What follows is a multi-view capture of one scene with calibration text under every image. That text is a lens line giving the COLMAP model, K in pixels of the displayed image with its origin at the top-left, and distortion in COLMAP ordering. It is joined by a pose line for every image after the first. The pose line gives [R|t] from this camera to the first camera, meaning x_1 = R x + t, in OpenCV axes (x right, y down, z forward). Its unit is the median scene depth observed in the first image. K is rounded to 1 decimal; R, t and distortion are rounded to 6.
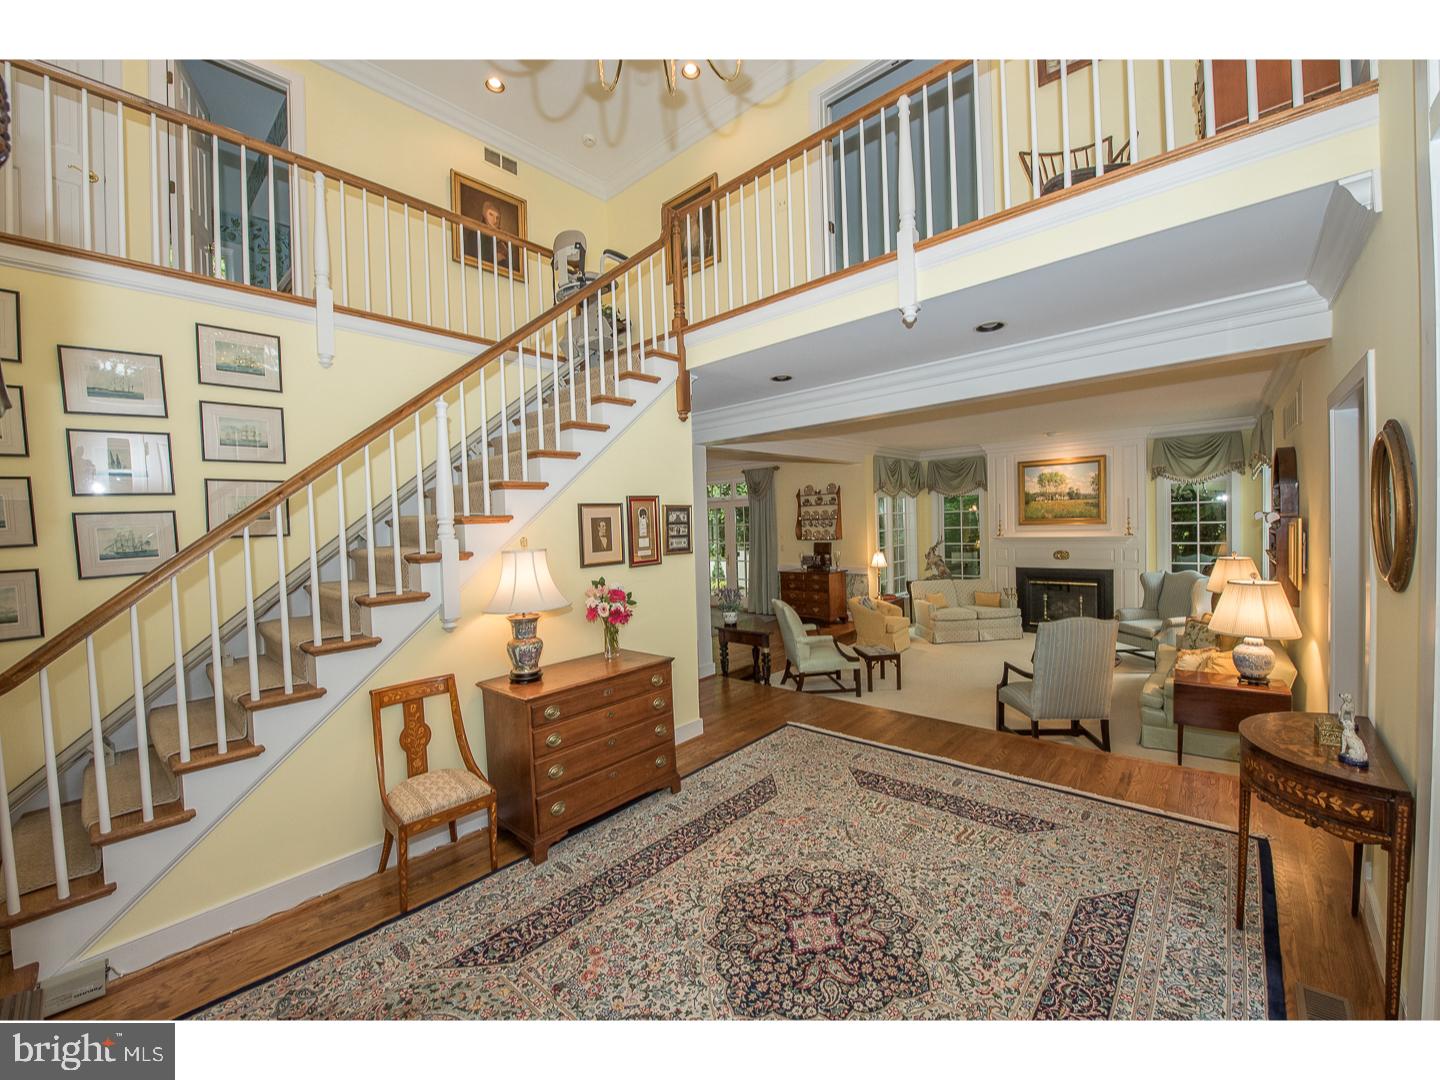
lens RADIAL K [[572.9, 0, 723.9], [0, 572.9, 542.9], [0, 0, 1]] dist [-0.014999, -0.000652]
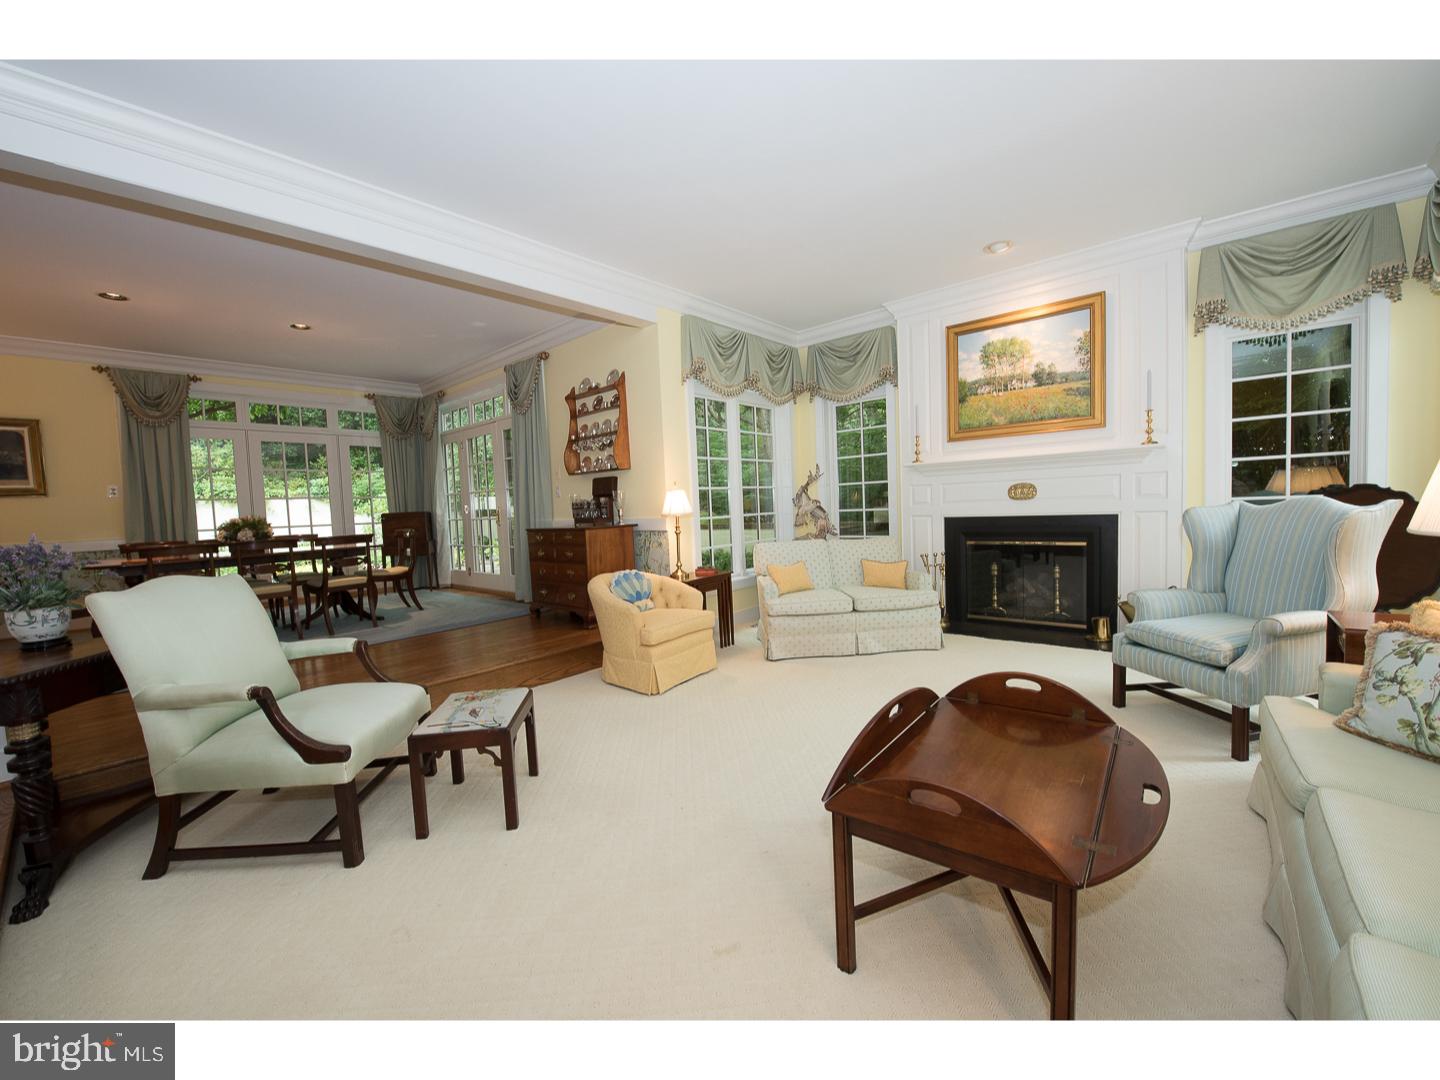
lens RADIAL K [[572.9, 0, 721.8], [0, 572.9, 539.9], [0, 0, 1]] dist [-0.014999, -0.000652]
pose [[0.999940, -0.010371, 0.003660, 0.294762], [0.010264, 0.999550, 0.028169, 0.048054], [-0.003951, -0.028129, 0.999596, 0.442836]]
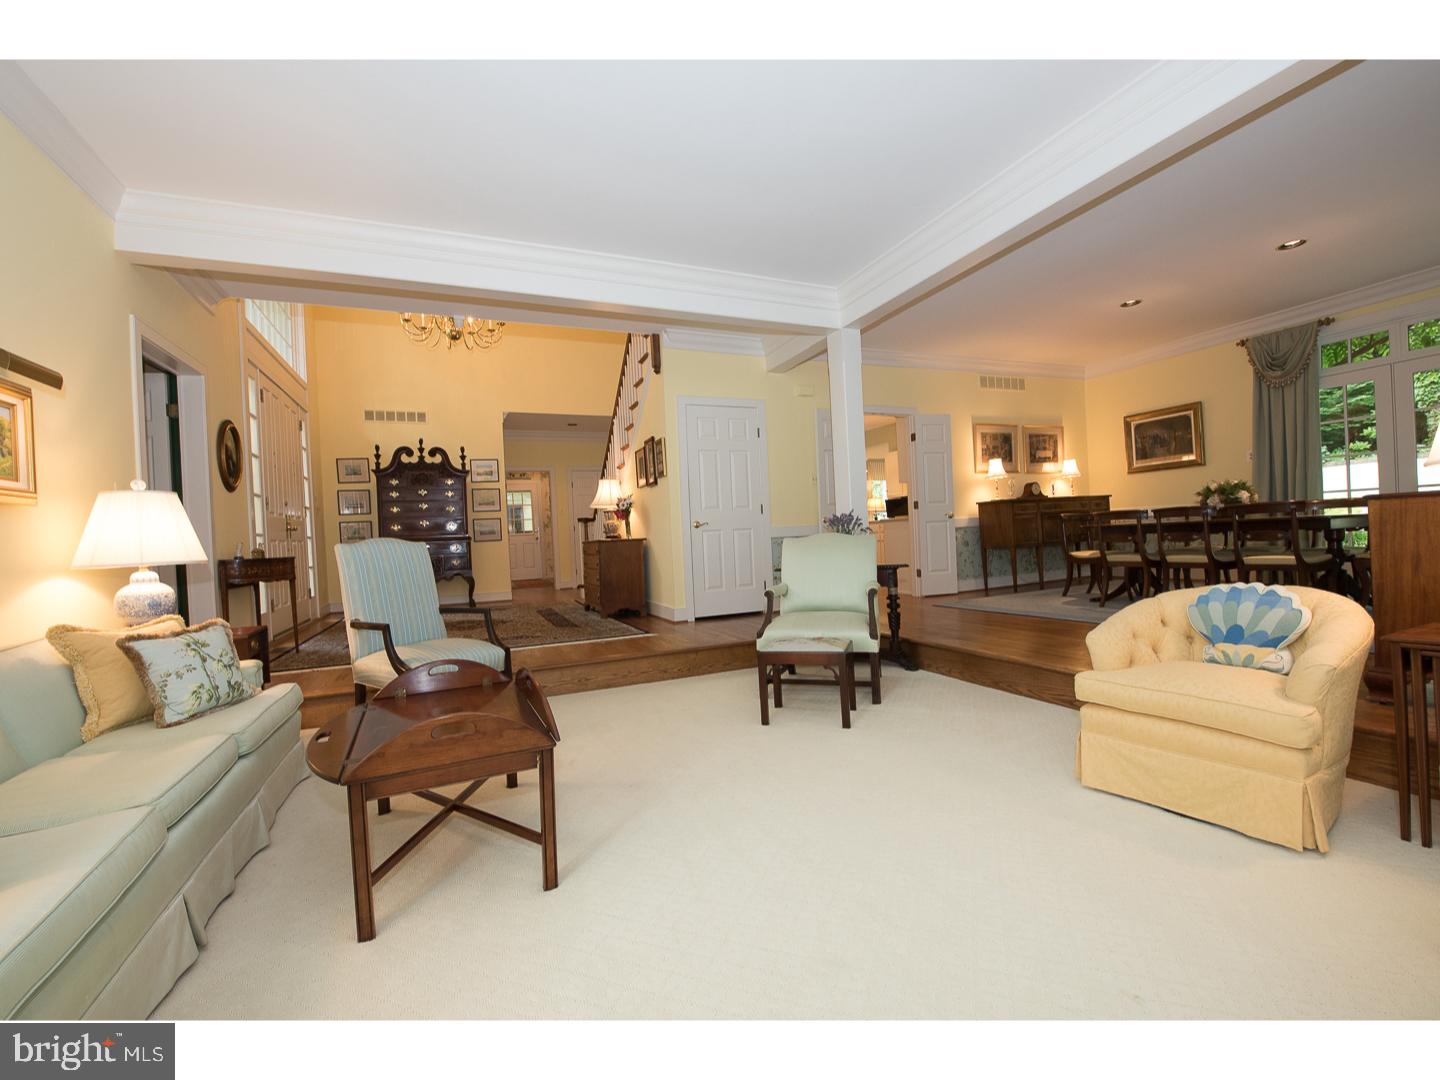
lens RADIAL K [[637.4, 0, 723.3], [0, 637.4, 542.2], [0, 0, 1]] dist [-0.018278, -0.000621]
pose [[-0.400618, 0.060094, -0.914272, 0.541718], [0.039985, 0.998043, 0.048080, 0.044415], [0.915372, -0.017295, -0.402237, 0.793961]]
